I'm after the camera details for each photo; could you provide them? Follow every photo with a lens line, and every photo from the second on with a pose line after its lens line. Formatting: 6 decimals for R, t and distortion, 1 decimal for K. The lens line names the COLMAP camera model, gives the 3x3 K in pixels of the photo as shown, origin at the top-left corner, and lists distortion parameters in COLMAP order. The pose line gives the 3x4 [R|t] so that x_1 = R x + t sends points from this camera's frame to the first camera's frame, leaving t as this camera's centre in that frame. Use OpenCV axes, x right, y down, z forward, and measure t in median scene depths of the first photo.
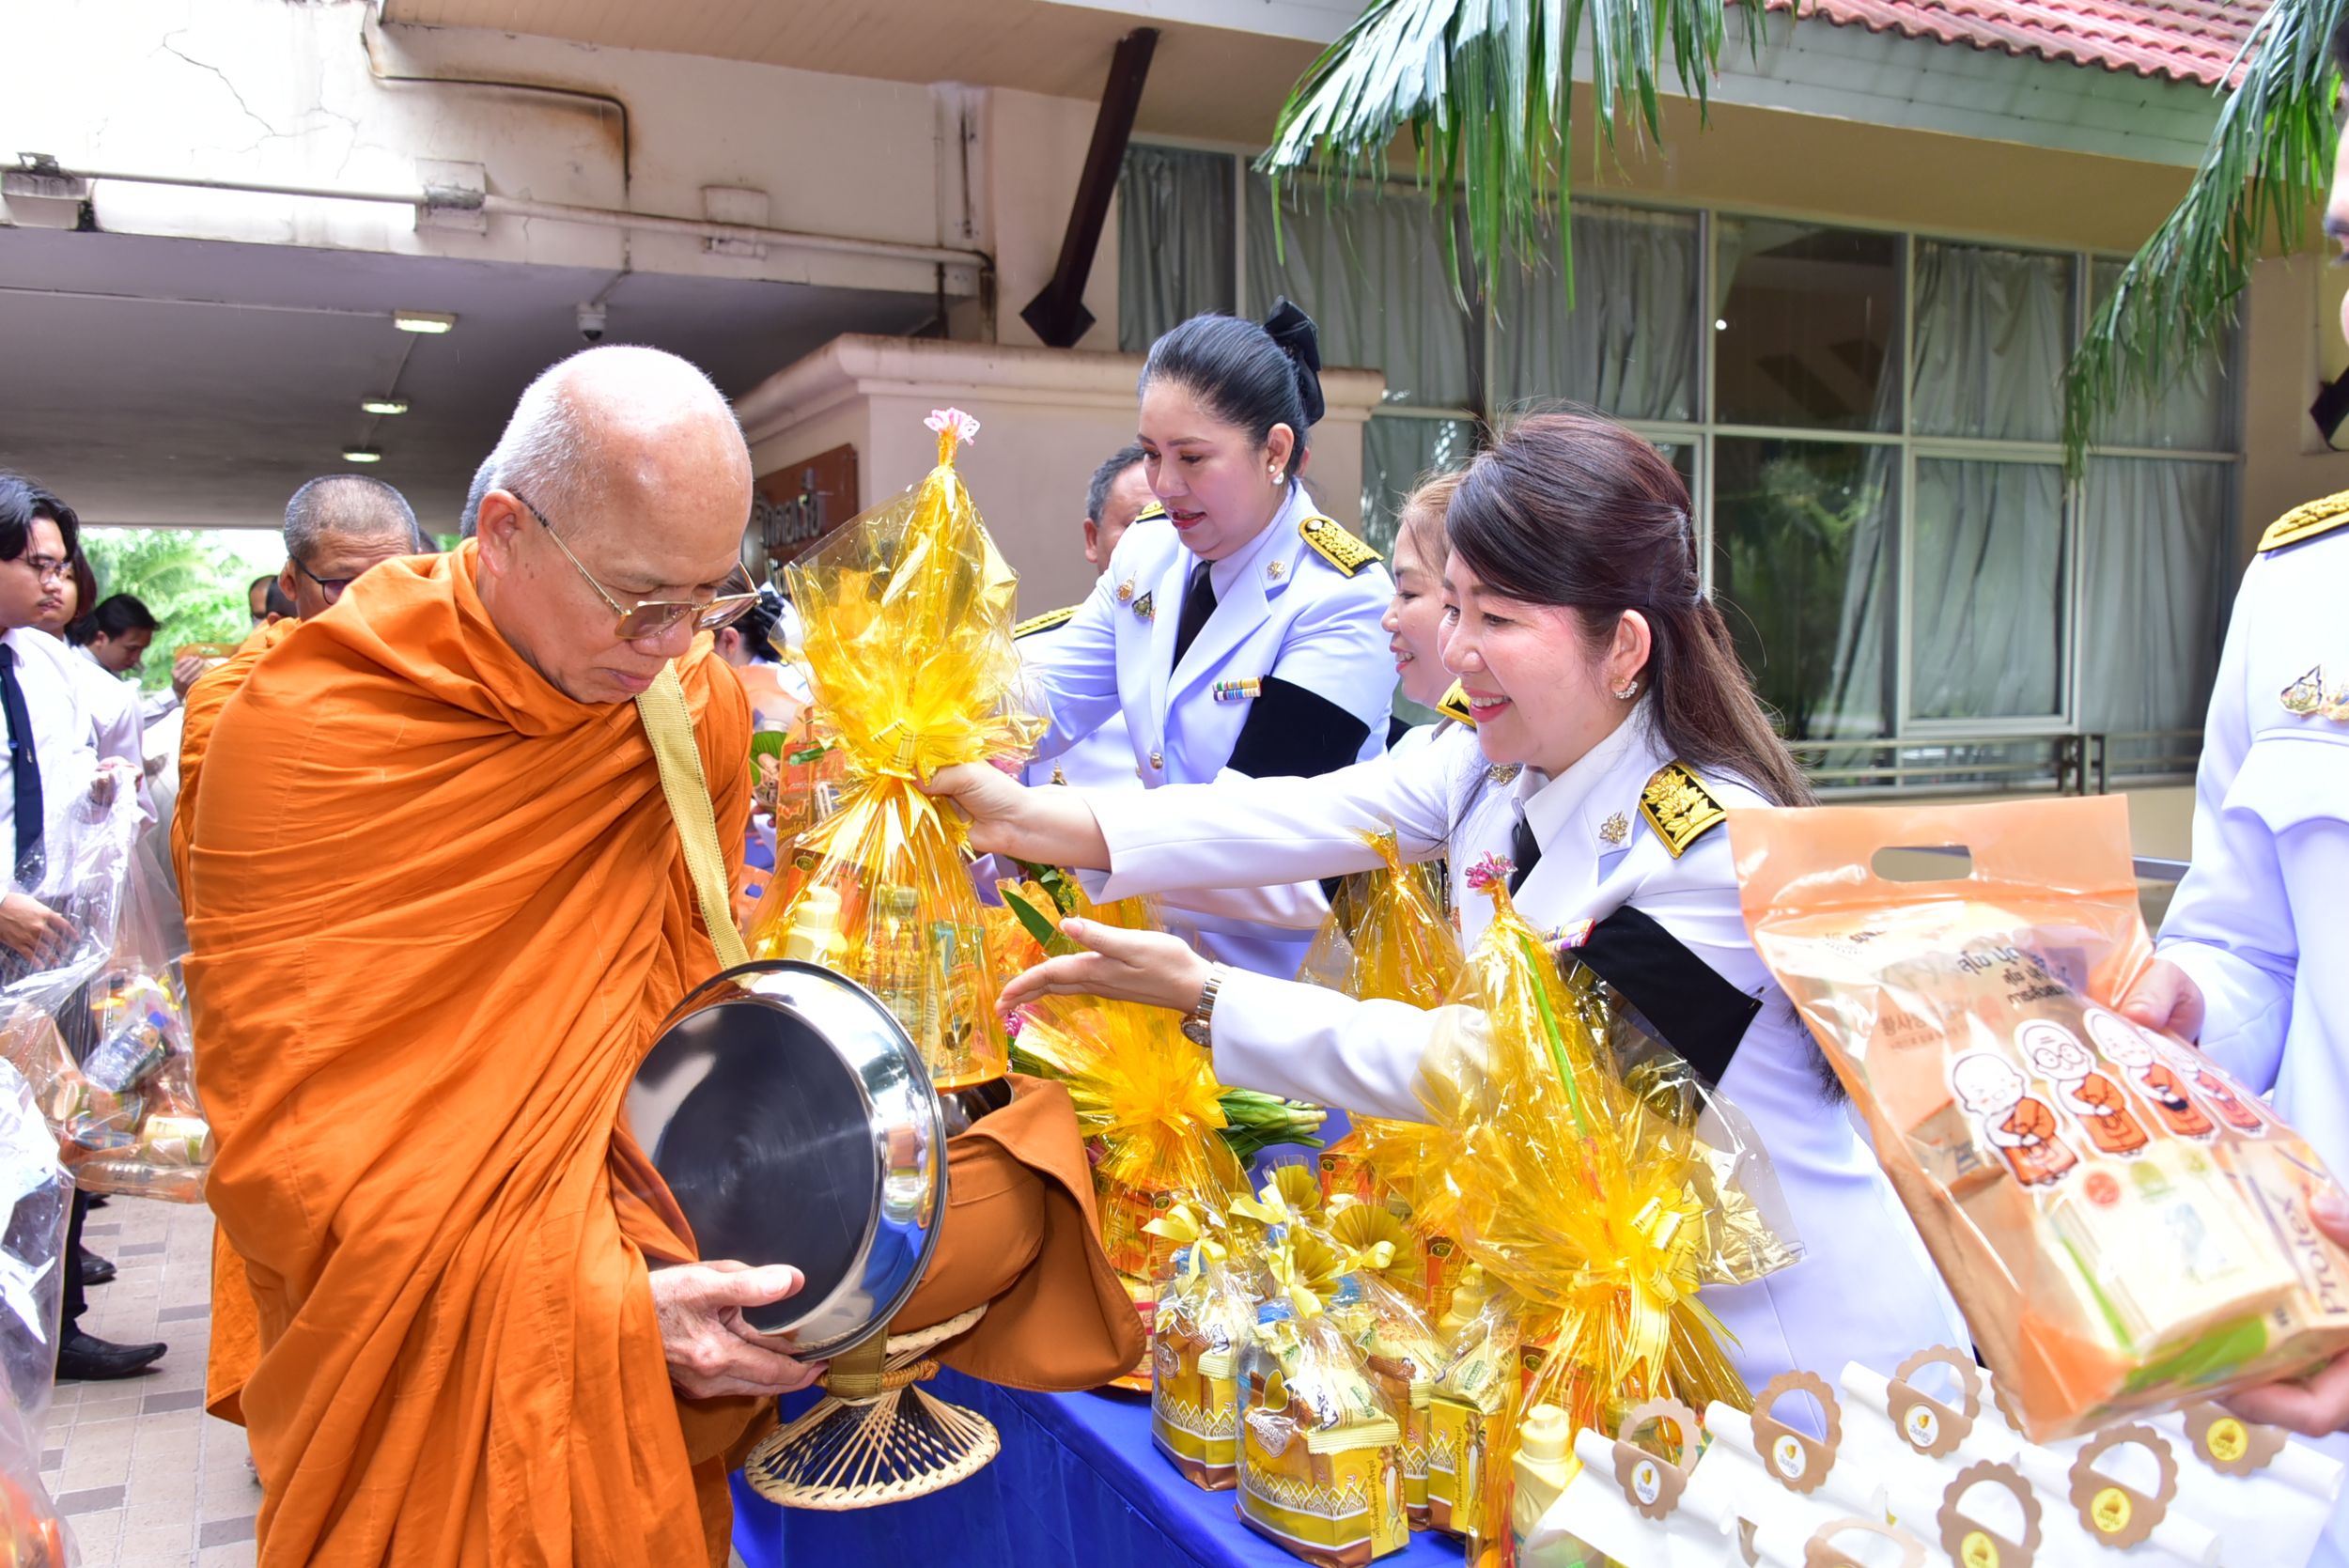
lens RADIAL K [[1935.8, 0, 1174.5], [0, 1935.8, 784.0], [0, 0, 1]] dist [0.009736, -0.007163]
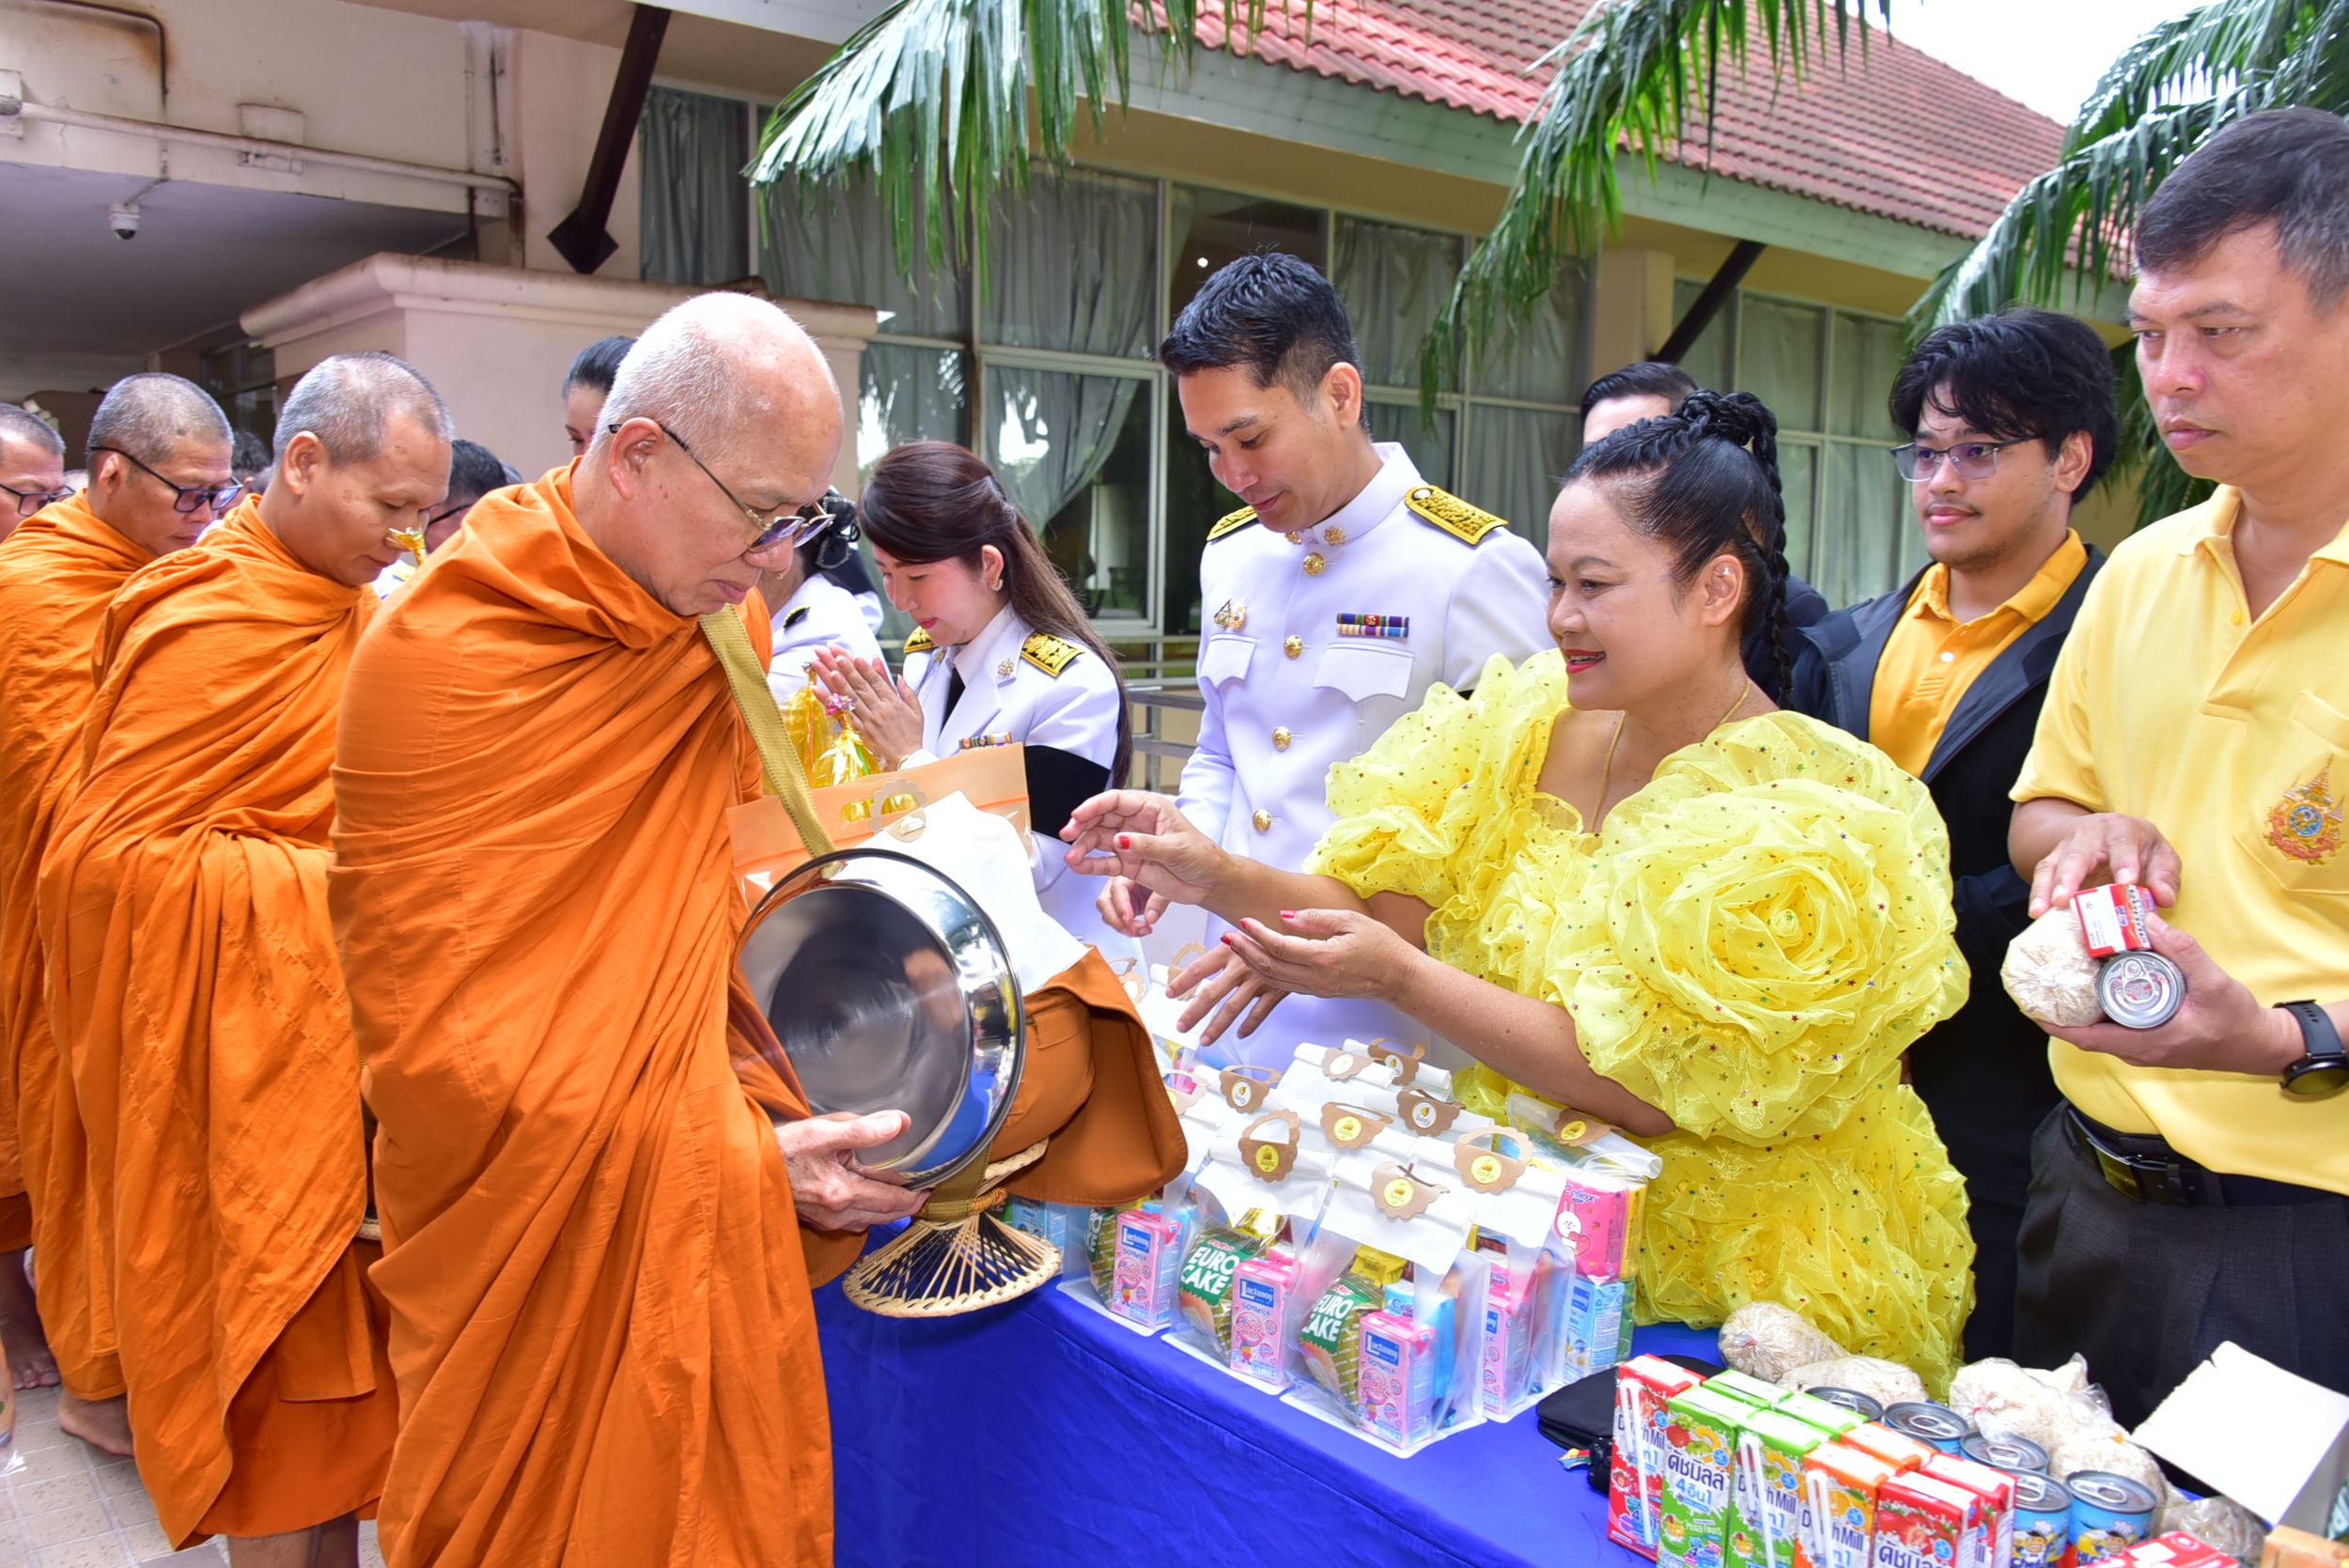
lens RADIAL K [[1825.4, 0, 1174.5], [0, 1825.4, 784.0], [0, 0, 1]] dist [-0.028147, -0.019639]
pose [[0.968642, -0.005207, 0.248405, 0.009075], [-0.010115, 0.998125, 0.060366, 0.002443], [-0.248253, -0.060986, 0.966773, -0.117653]]
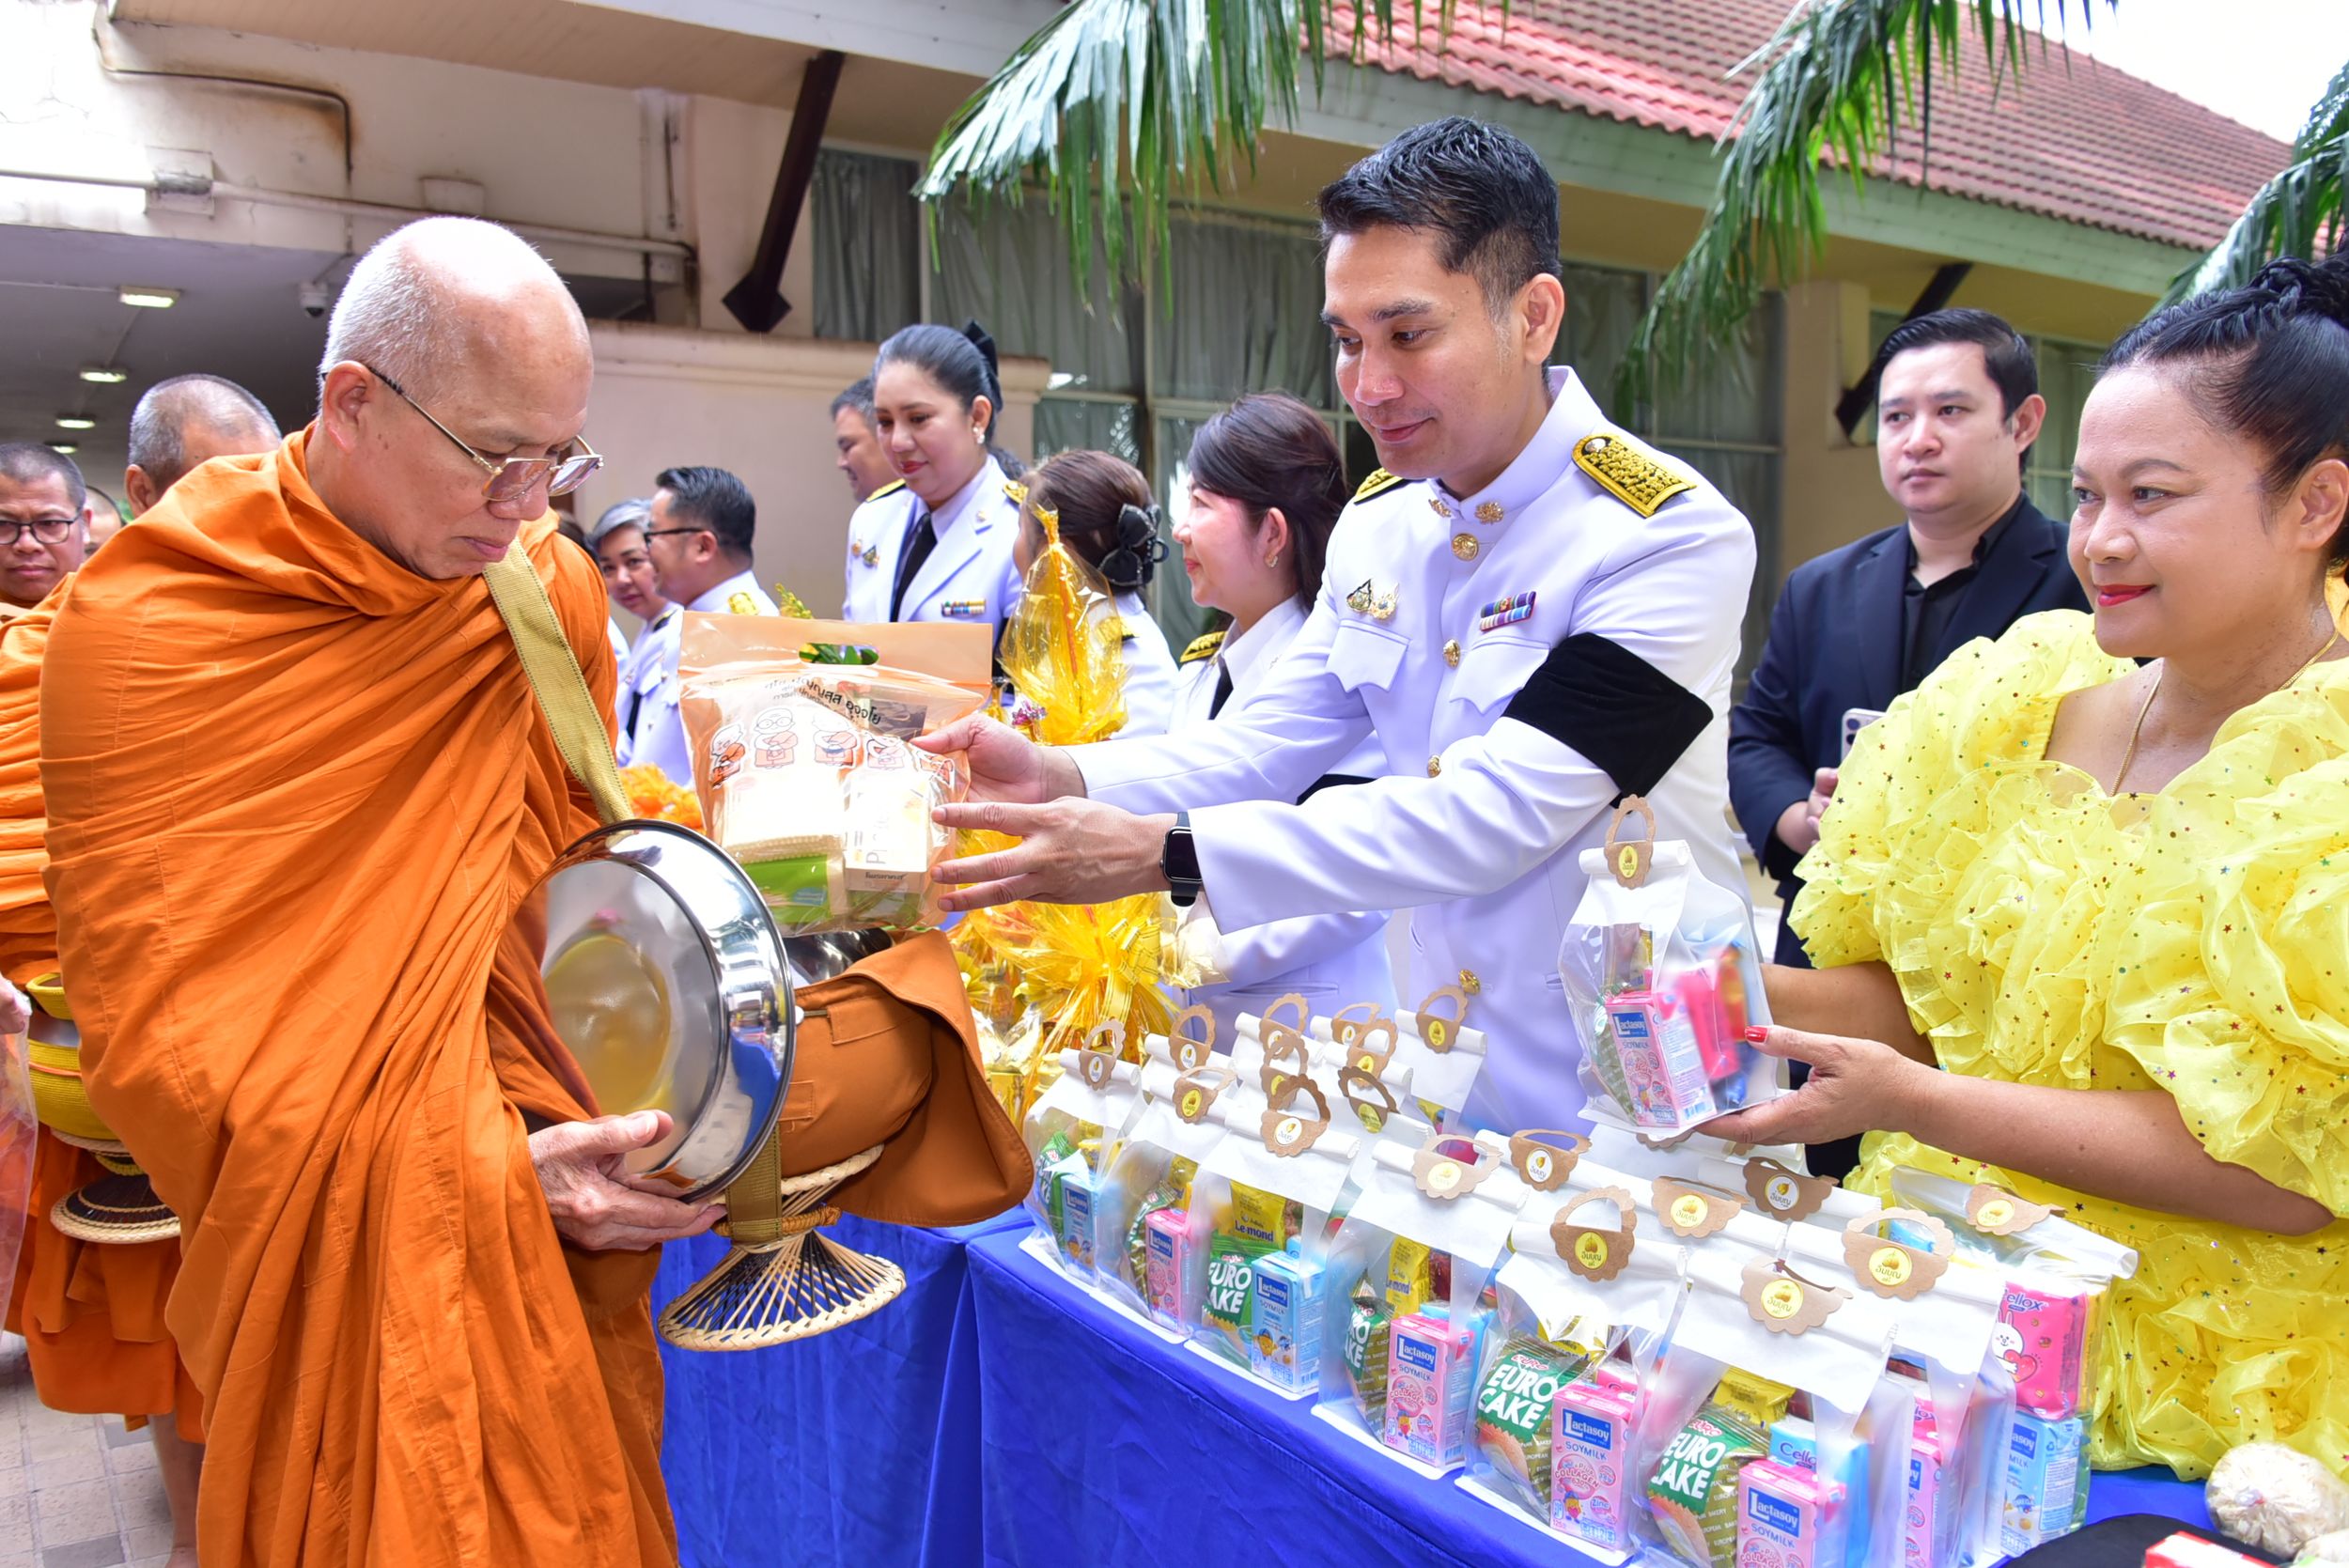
lens RADIAL K [[1825.4, 0, 1174.5], [0, 1825.4, 784.0], [0, 0, 1]] dist [-0.028147, -0.019639]
pose [[0.987600, -0.012900, 0.156461, 0.010289], [0.009515, 0.999705, 0.022364, 0.012606], [-0.156704, -0.020598, 0.987431, -0.073420]]
